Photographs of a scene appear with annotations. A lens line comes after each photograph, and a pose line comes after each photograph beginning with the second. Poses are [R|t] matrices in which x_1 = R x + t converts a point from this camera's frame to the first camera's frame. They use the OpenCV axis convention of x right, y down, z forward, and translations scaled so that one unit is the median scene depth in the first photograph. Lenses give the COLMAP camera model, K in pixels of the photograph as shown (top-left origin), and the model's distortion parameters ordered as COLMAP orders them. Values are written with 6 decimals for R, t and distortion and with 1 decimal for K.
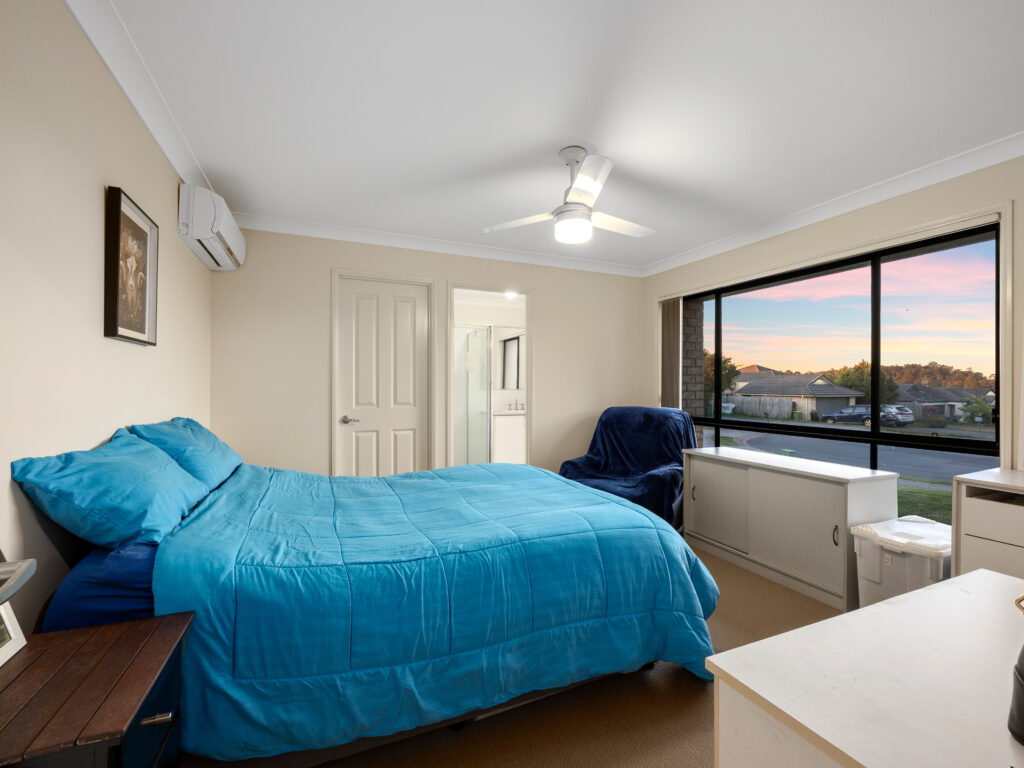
lens RADIAL K [[451.4, 0, 512.3], [0, 451.4, 386.7], [0, 0, 1]] dist [0.003181, 0.000211]
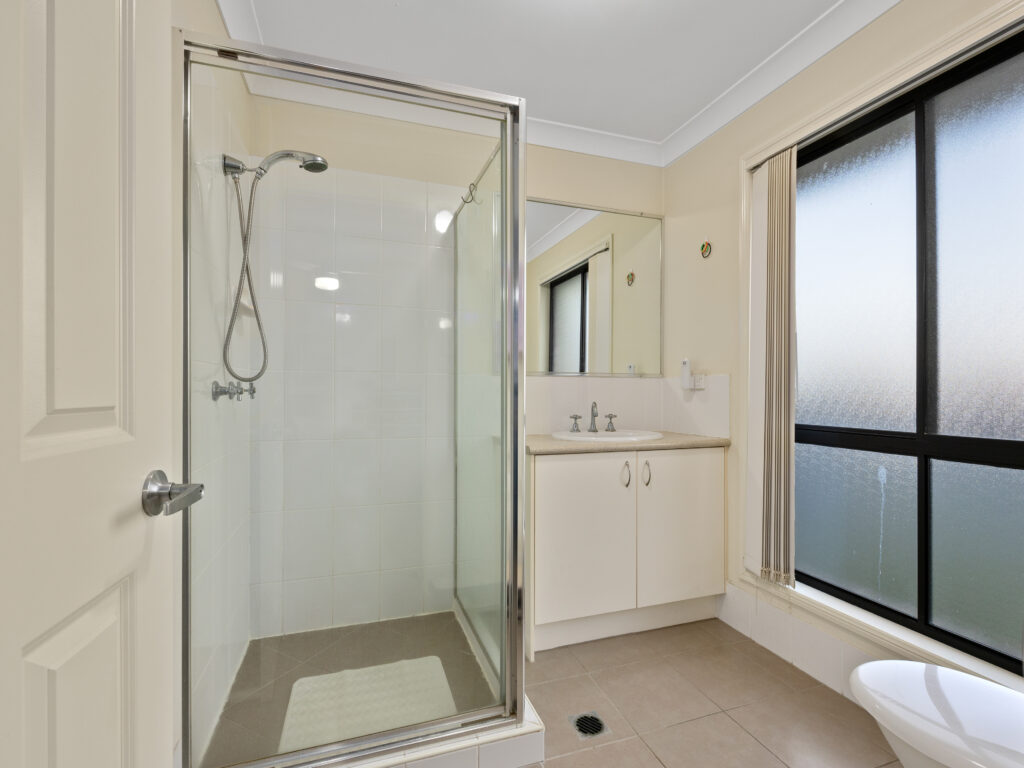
lens RADIAL K [[451.4, 0, 511.3], [0, 451.4, 378.2], [0, 0, 1]] dist [0.003181, 0.000211]
pose [[0.996181, 0.003914, -0.087222, -0.024370], [-0.002882, 0.999924, 0.011949, 0.005917], [0.087262, -0.011652, 0.996117, 0.641477]]
